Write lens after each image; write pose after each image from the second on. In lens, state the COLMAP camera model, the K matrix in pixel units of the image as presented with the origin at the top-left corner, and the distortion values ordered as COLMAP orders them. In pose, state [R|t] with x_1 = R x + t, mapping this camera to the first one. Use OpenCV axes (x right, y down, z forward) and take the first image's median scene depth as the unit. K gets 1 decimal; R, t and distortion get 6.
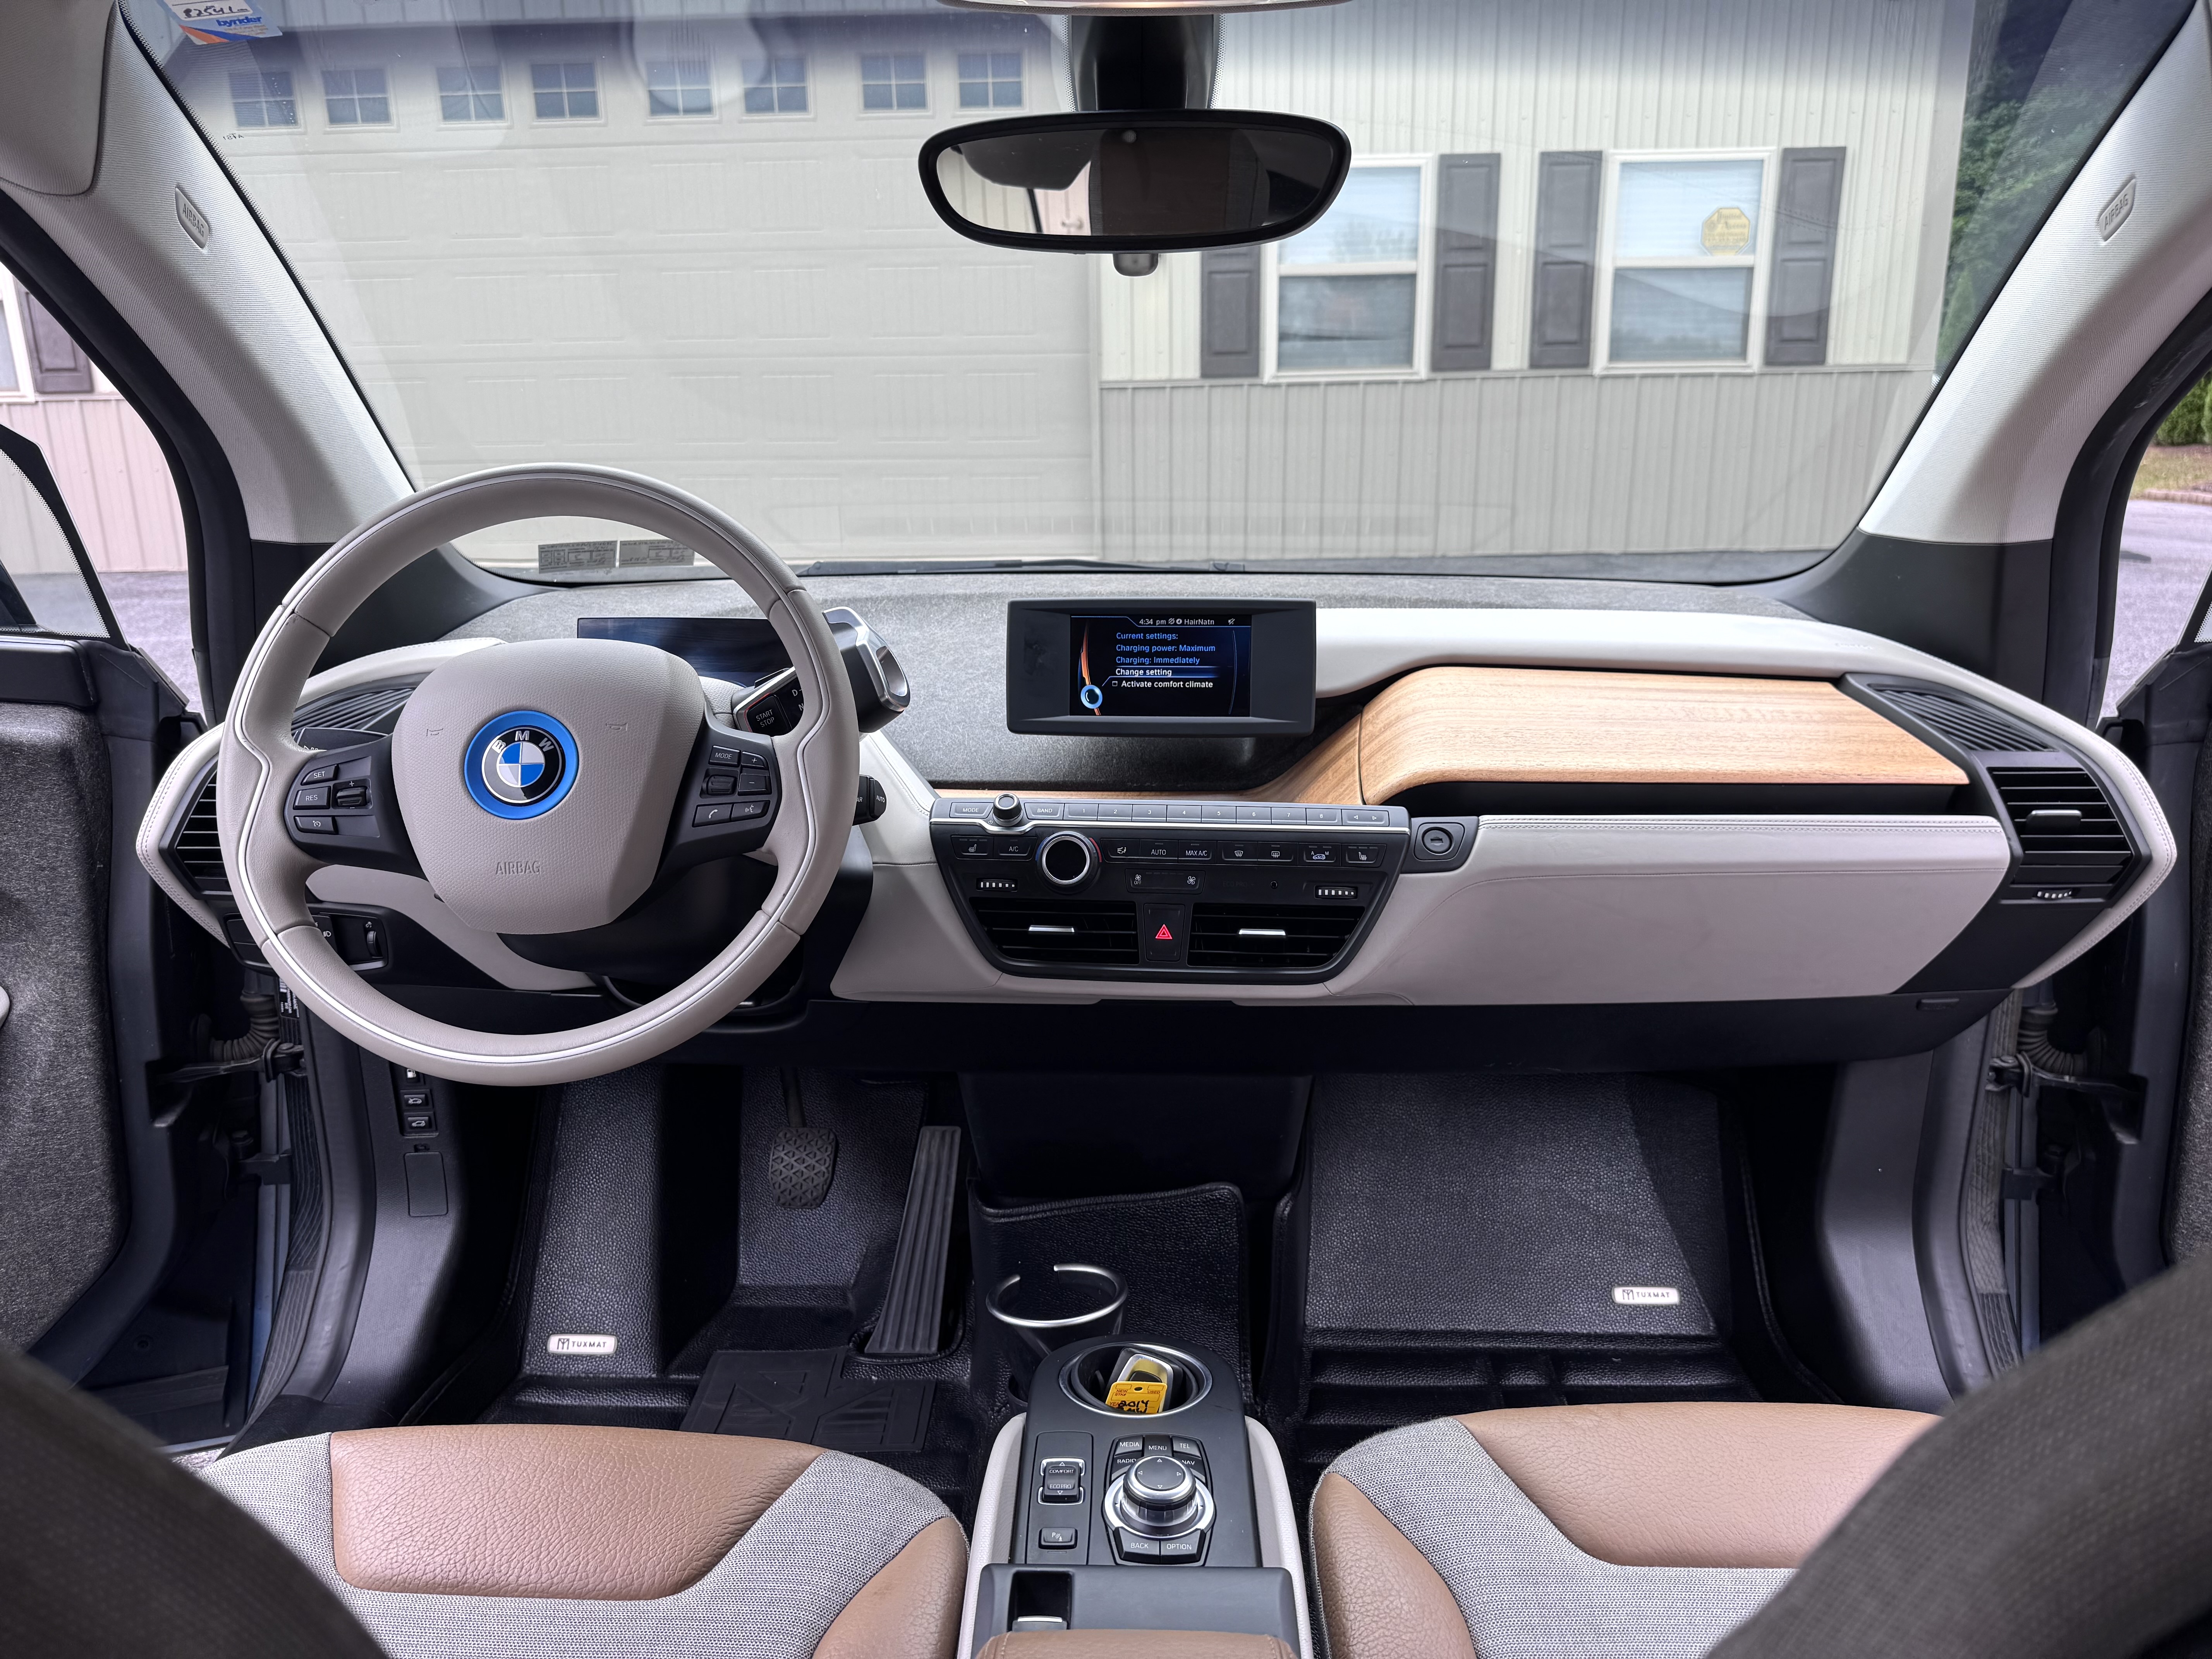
lens RADIAL K [[1524.3, 0, 1098.0], [0, 1524.3, 814.6], [0, 0, 1]] dist [0.074618, -0.099760]
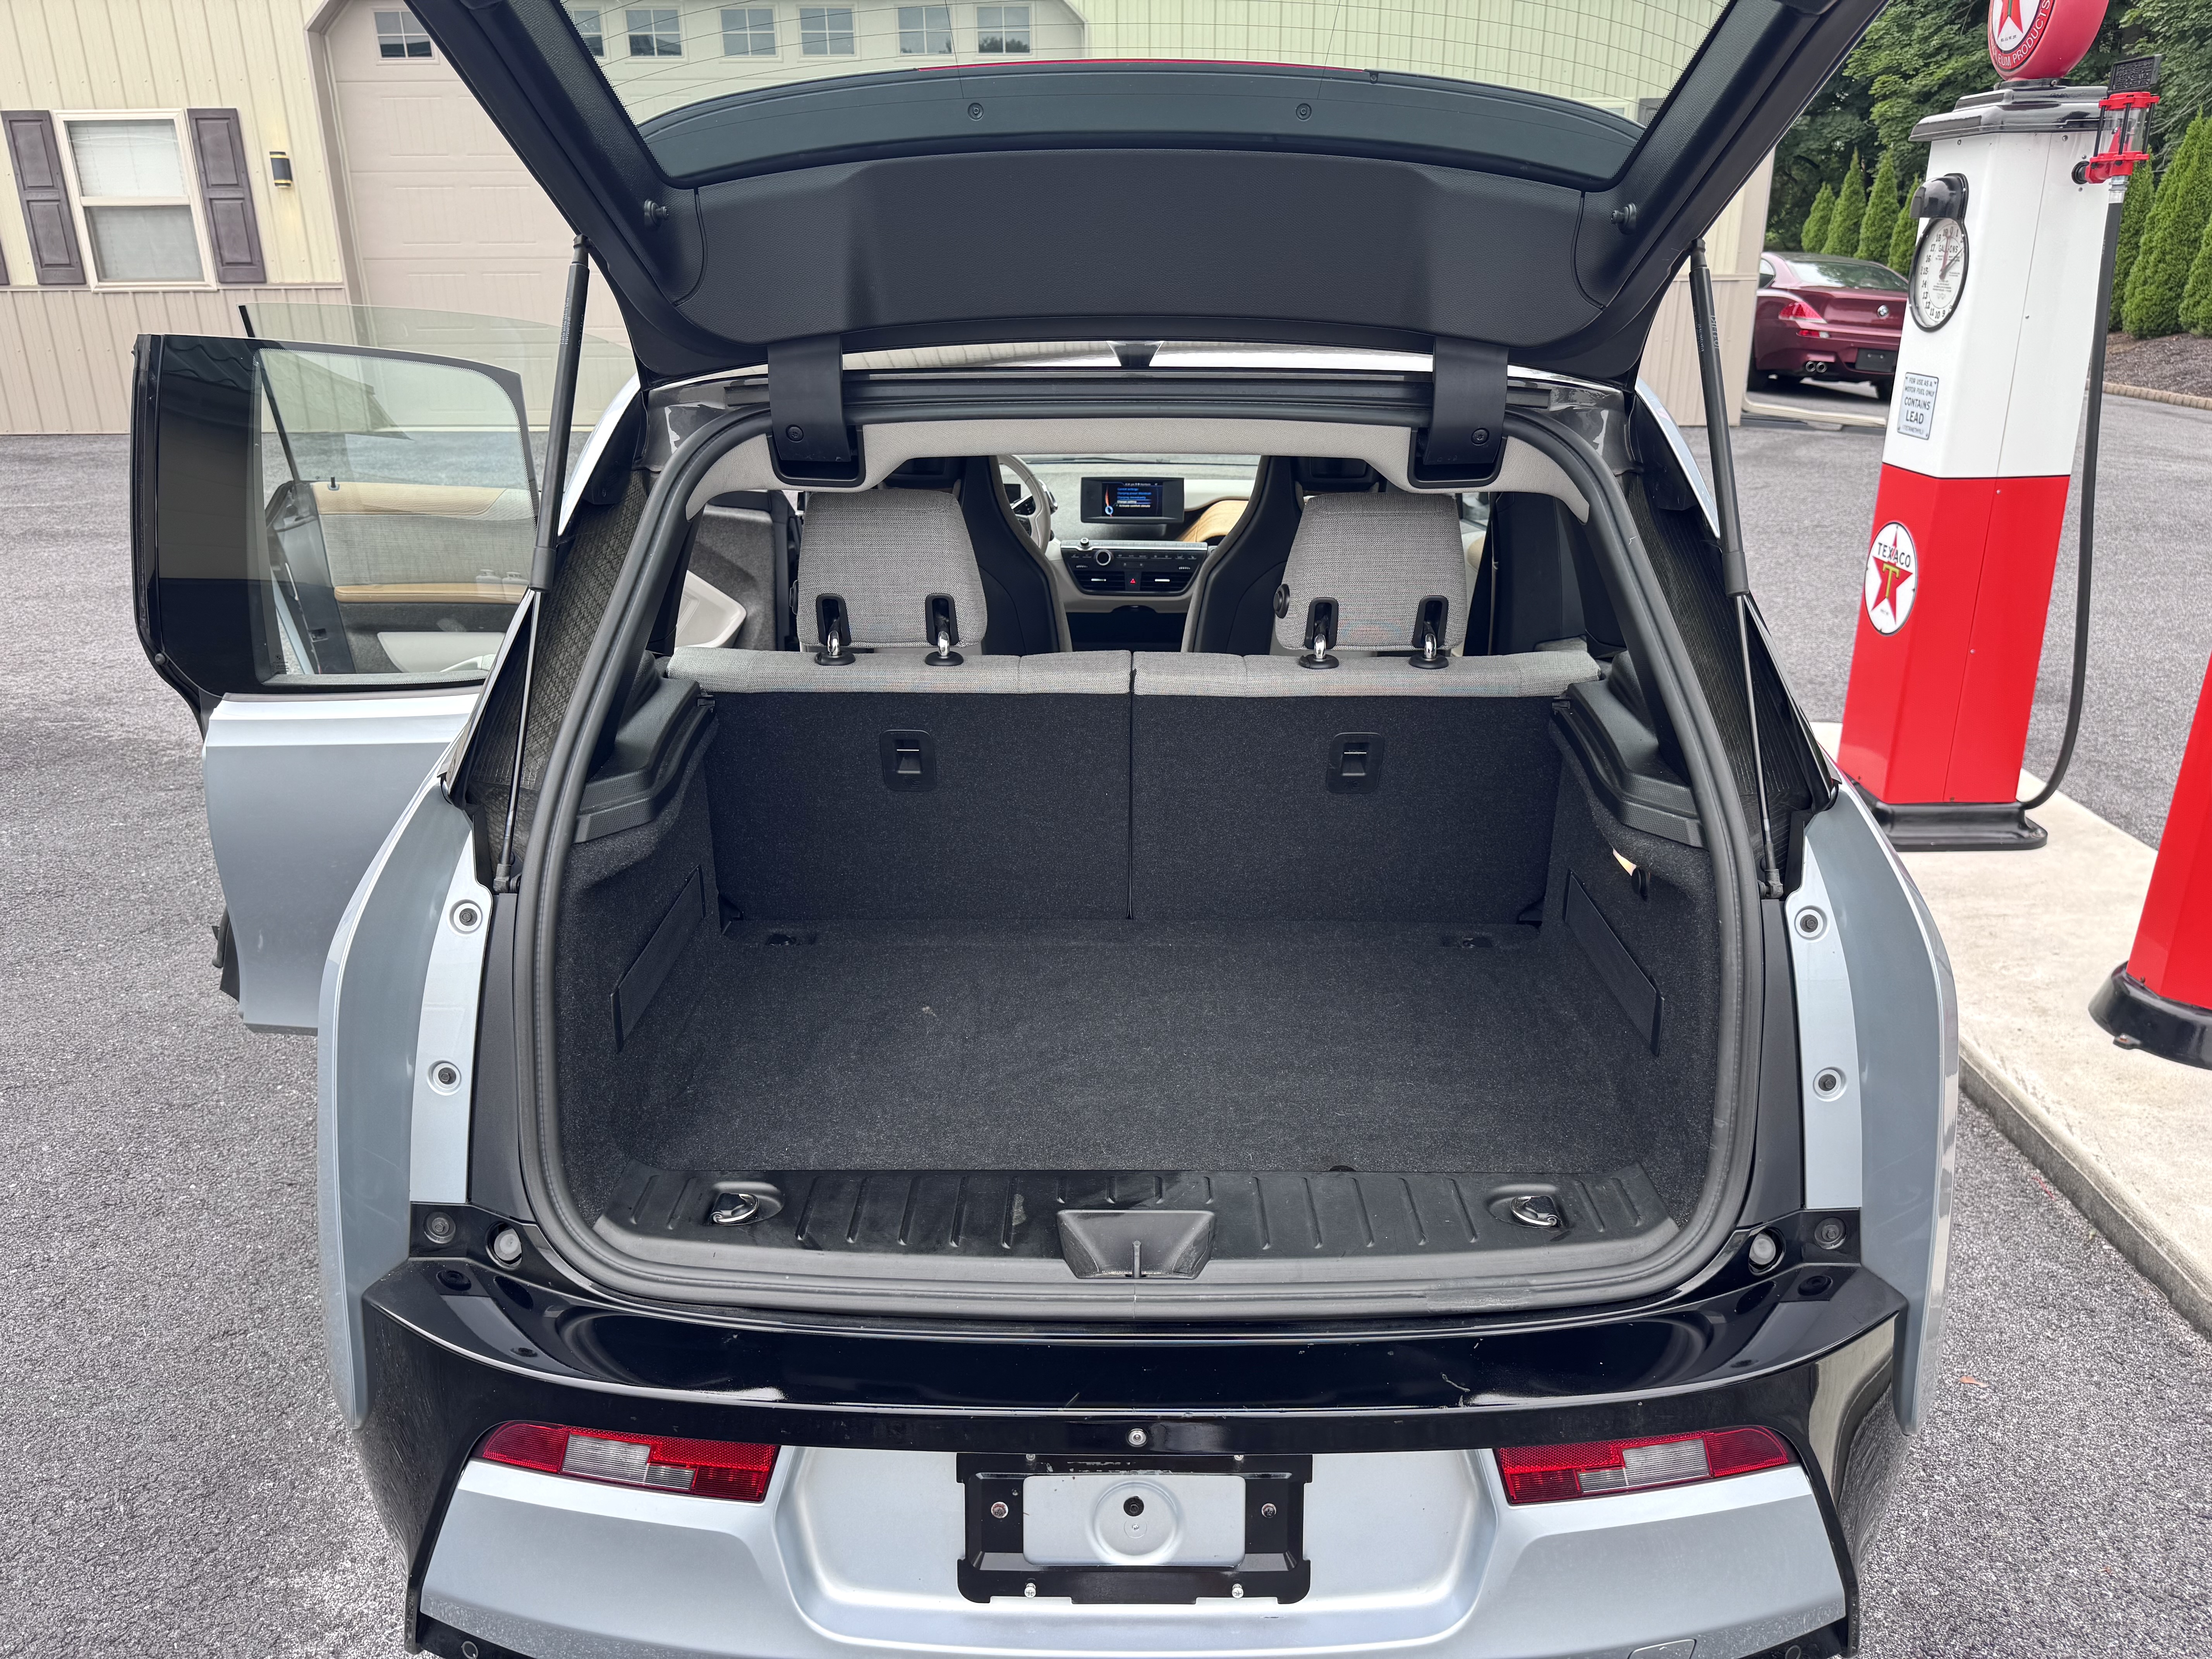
lens RADIAL K [[1548.7, 0, 1117.6], [0, 1548.7, 831.4], [0, 0, 1]] dist [0.000481, -0.007568]
pose [[0.999702, 0.000824, 0.024381, -0.021779], [-0.003273, 0.994925, 0.100570, 0.086533], [-0.024175, -0.100620, 0.994631, -0.736843]]
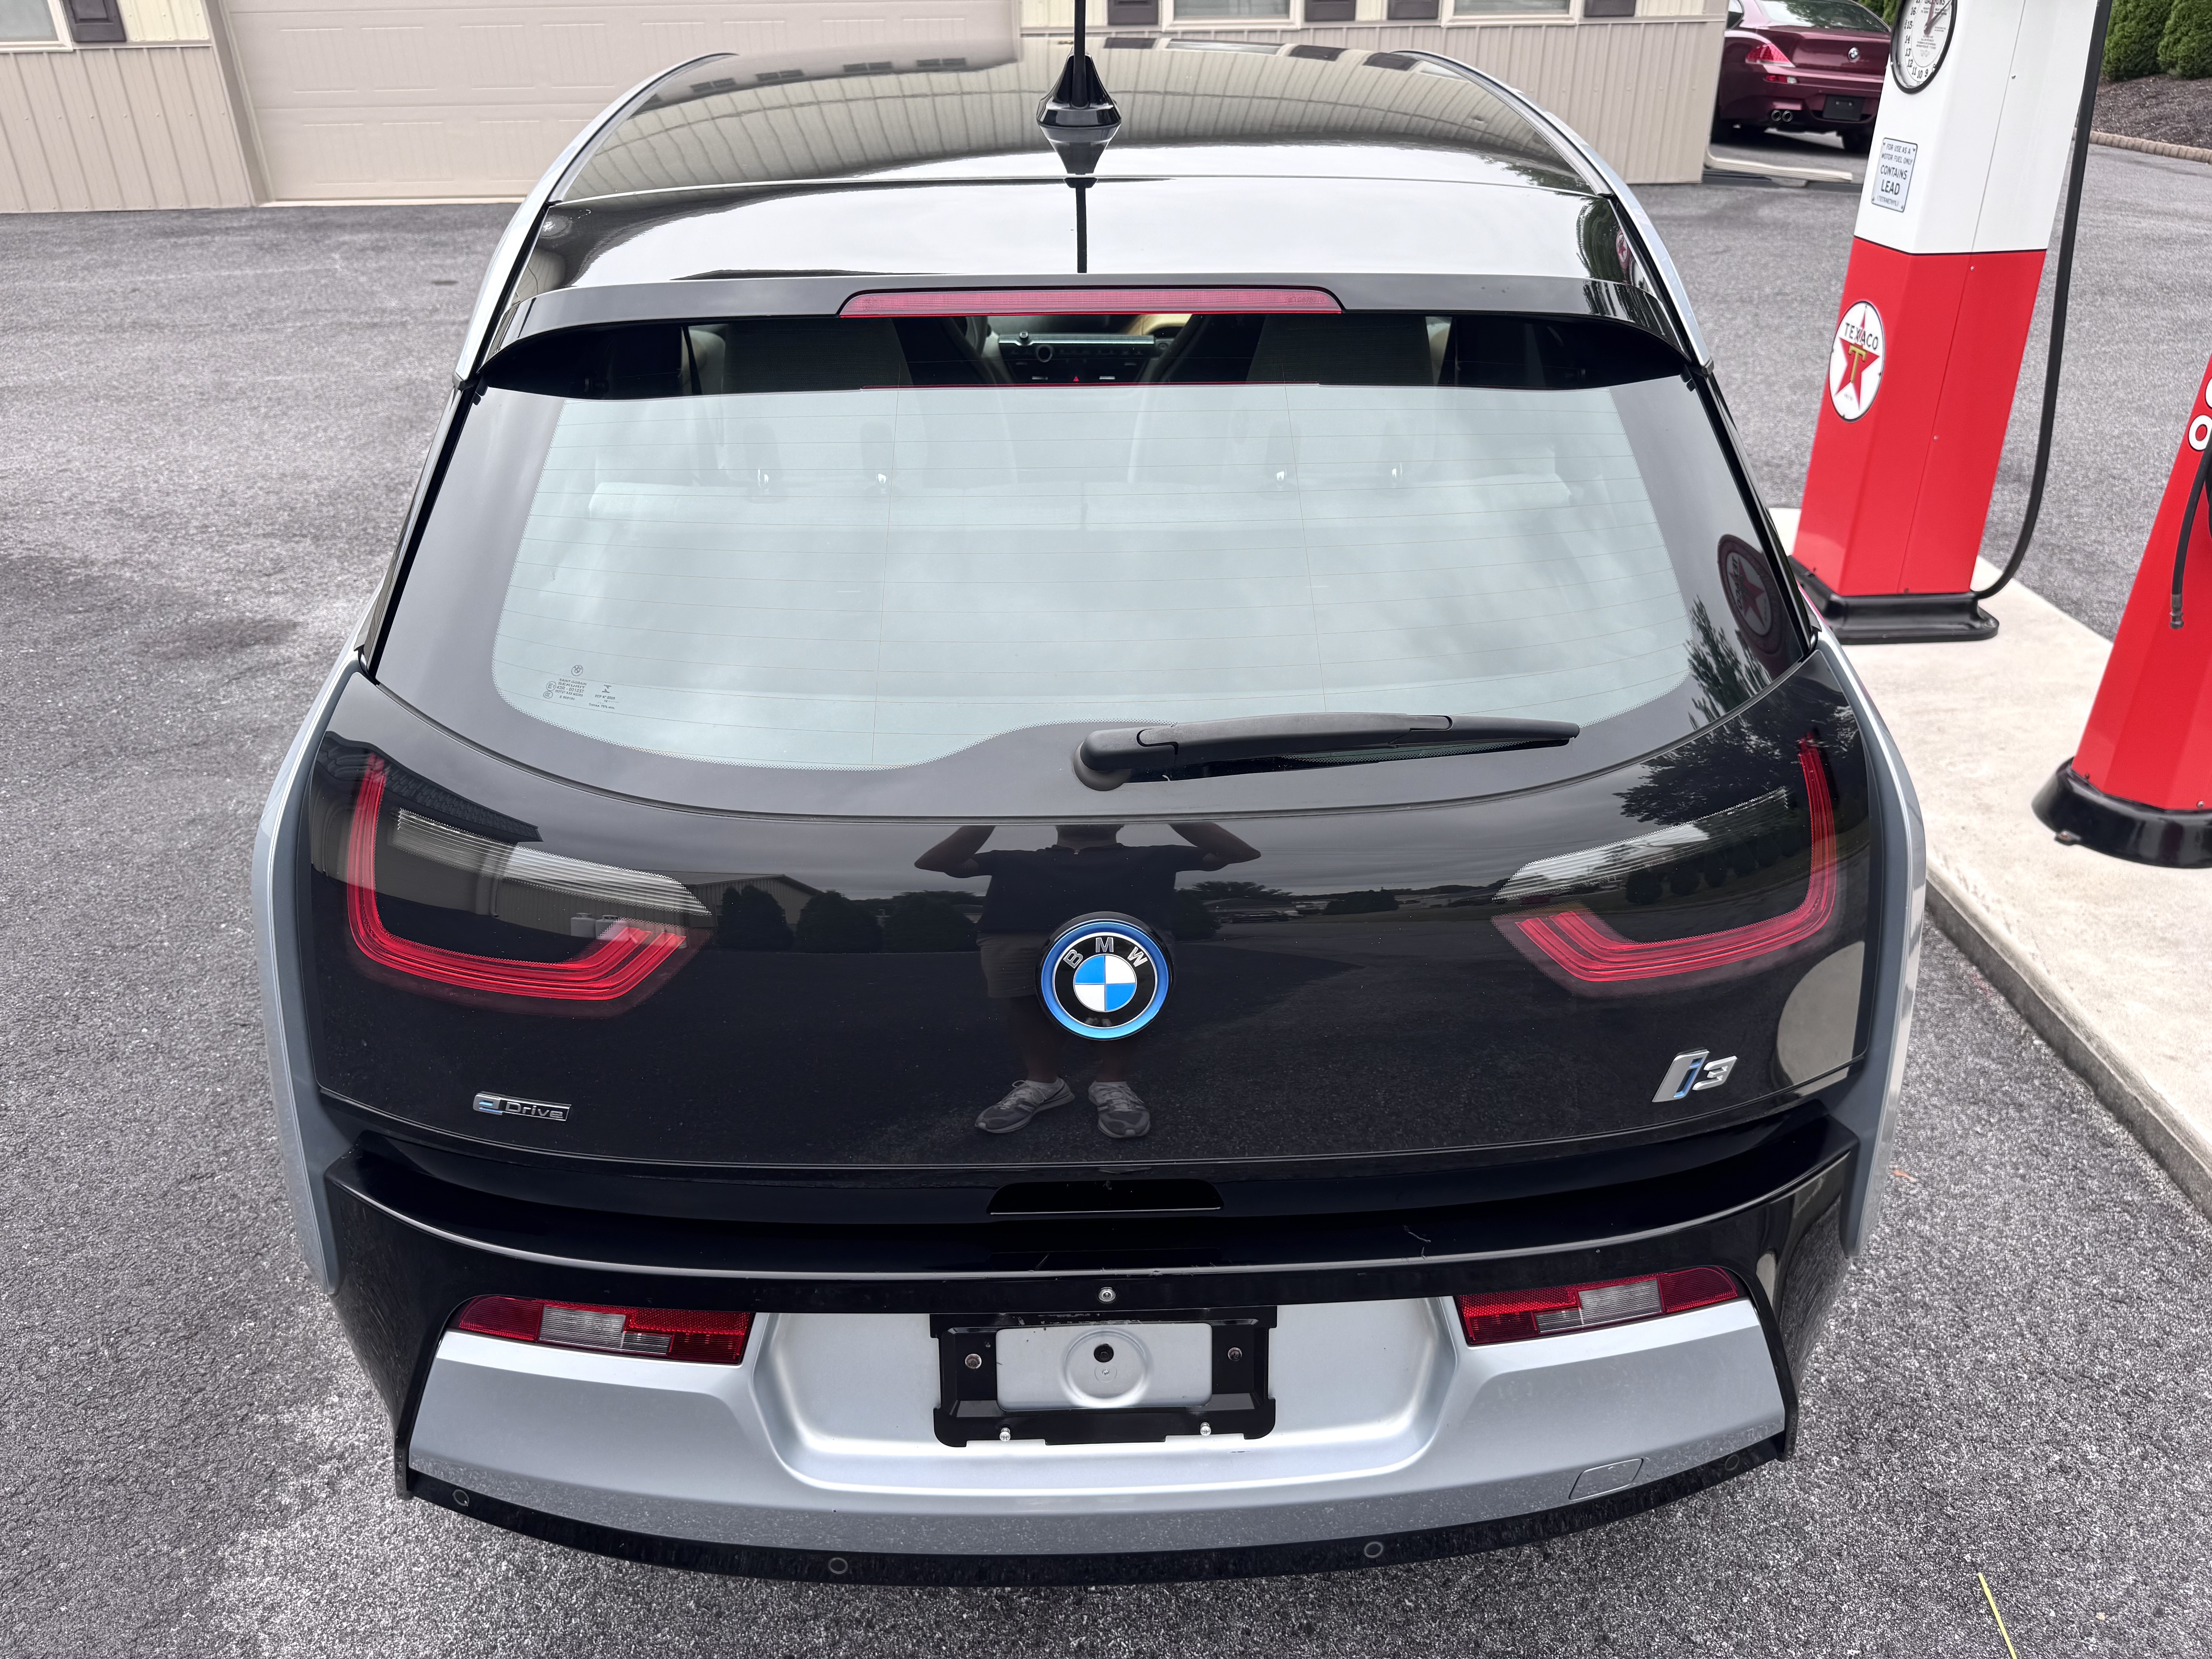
lens RADIAL K [[1551.0, 0, 1100.6], [0, 1551.0, 837.5], [0, 0, 1]] dist [-0.001782, -0.007339]
pose [[0.998548, -0.025063, 0.047680, -0.024639], [0.012775, 0.970095, 0.242391, 0.068197], [-0.052329, -0.241430, 0.969006, -0.721532]]
